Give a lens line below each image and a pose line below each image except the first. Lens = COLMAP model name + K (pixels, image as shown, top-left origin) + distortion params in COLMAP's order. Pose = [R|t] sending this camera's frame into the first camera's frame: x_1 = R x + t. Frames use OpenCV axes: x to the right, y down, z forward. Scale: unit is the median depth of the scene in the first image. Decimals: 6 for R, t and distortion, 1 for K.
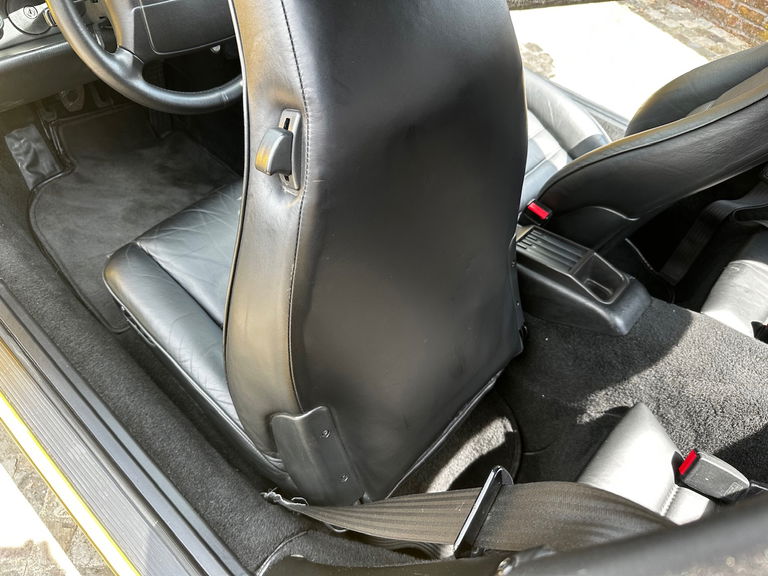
lens RADIAL K [[535.1, 0, 384.0], [0, 535.1, 288.0], [0, 0, 1]] dist [-0.000104, -0.000410]
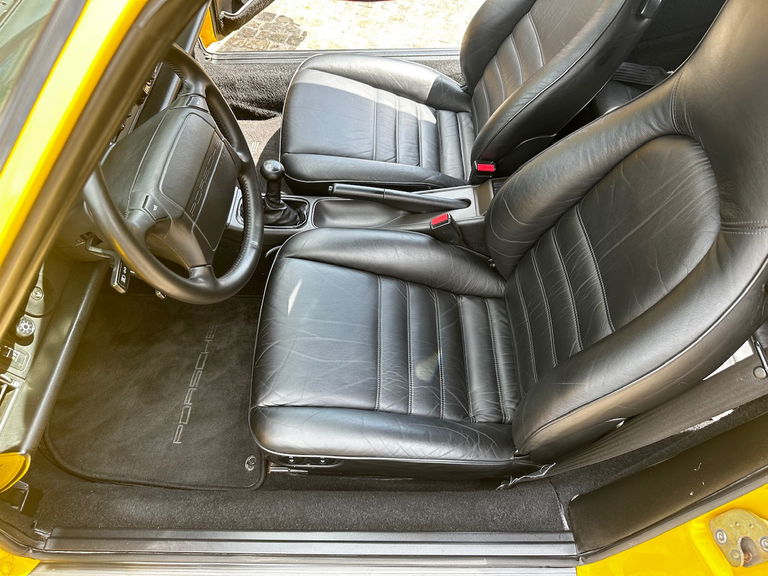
lens RADIAL K [[535.1, 0, 384.0], [0, 535.1, 288.0], [0, 0, 1]] dist [-0.000104, -0.000410]
pose [[0.744179, -0.604770, 0.283641, -0.397611], [0.569796, 0.796330, 0.202954, -0.309261], [-0.348612, 0.010583, 0.937207, -0.056338]]
